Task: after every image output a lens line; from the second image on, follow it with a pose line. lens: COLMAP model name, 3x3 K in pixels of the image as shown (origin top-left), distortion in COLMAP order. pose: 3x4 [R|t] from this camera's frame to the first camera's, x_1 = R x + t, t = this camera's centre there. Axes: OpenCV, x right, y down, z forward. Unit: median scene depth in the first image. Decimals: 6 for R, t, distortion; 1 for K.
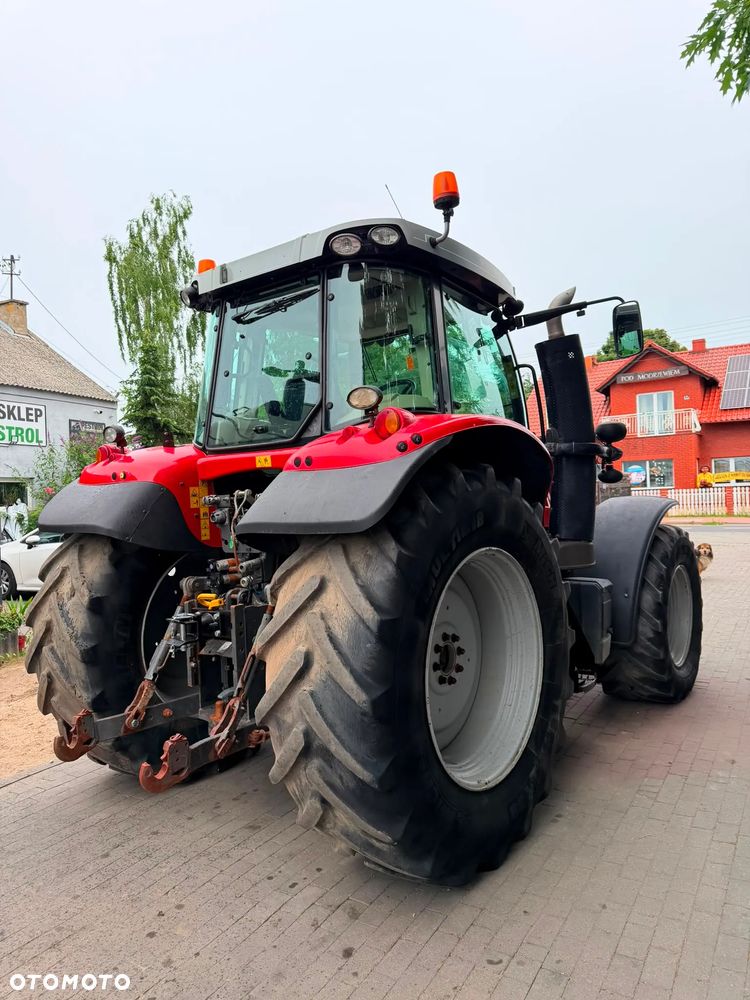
lens RADIAL K [[692.6, 0, 375.5], [0, 692.6, 494.4], [0, 0, 1]] dist [0.078601, -0.103120]
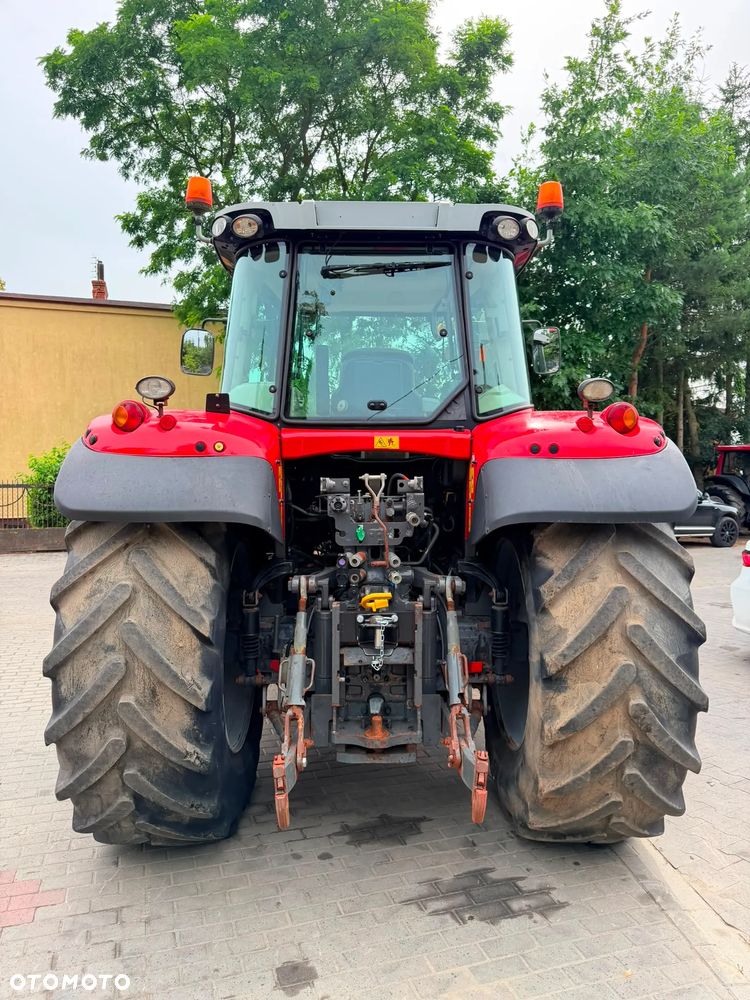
lens RADIAL K [[698.9, 0, 375.6], [0, 698.9, 498.7], [0, 0, 1]] dist [0.073280, -0.095793]
pose [[0.773335, 0.021957, 0.633618, -0.755481], [-0.032604, 0.999455, 0.005160, 0.020728], [-0.633159, -0.024649, 0.773629, 0.323530]]
